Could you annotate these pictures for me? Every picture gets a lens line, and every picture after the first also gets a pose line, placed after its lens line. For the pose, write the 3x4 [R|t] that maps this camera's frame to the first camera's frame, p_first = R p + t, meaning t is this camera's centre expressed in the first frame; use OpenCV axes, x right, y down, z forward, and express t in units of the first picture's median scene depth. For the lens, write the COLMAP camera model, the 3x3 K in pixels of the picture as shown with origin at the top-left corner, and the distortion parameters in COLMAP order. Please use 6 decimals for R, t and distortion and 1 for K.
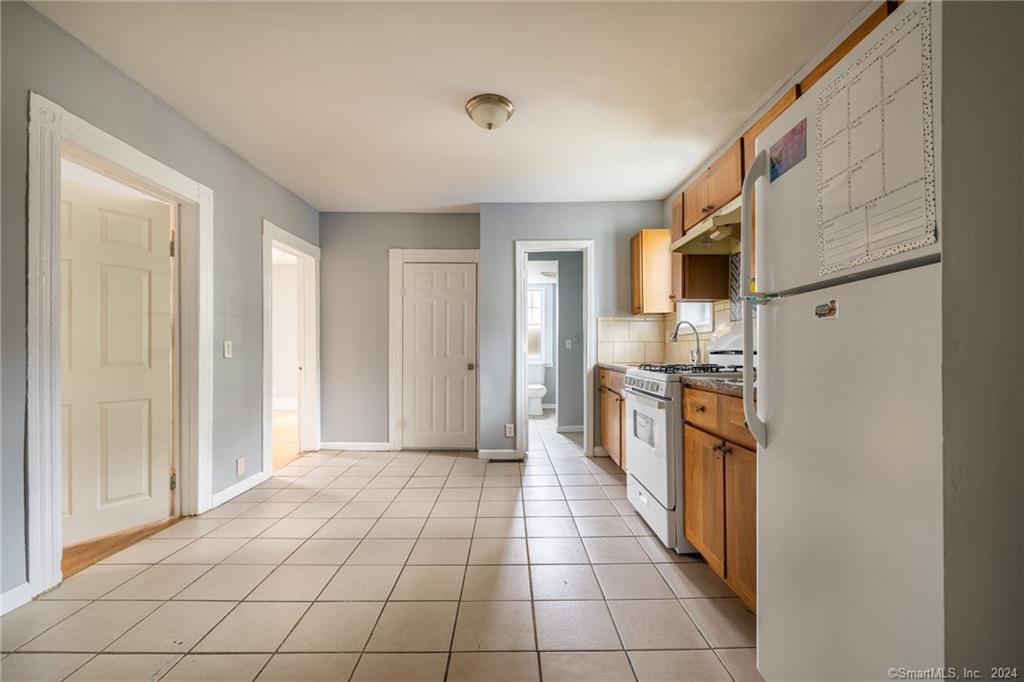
lens RADIAL K [[482.3, 0, 512.0], [0, 482.3, 341.0], [0, 0, 1]] dist [-0.000771, -0.000113]
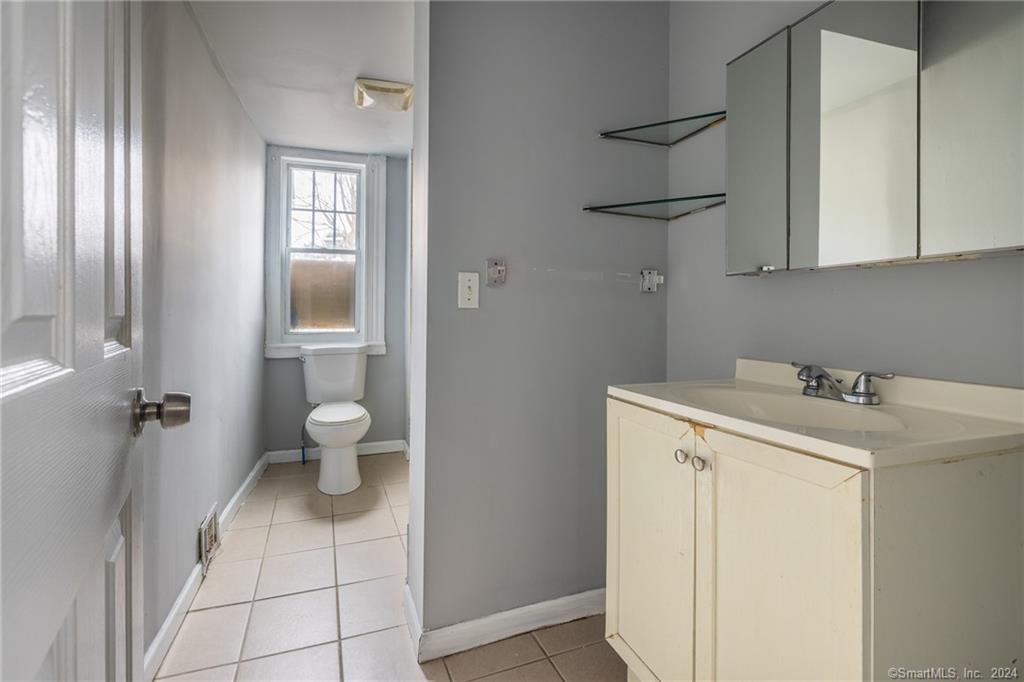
lens RADIAL K [[482.3, 0, 512.0], [0, 482.3, 341.0], [0, 0, 1]] dist [-0.000771, -0.000113]
pose [[0.929838, 0.006443, 0.367912, 0.032228], [-0.021256, 0.999118, 0.036225, 0.023735], [-0.367354, -0.041504, 0.929155, 0.564307]]
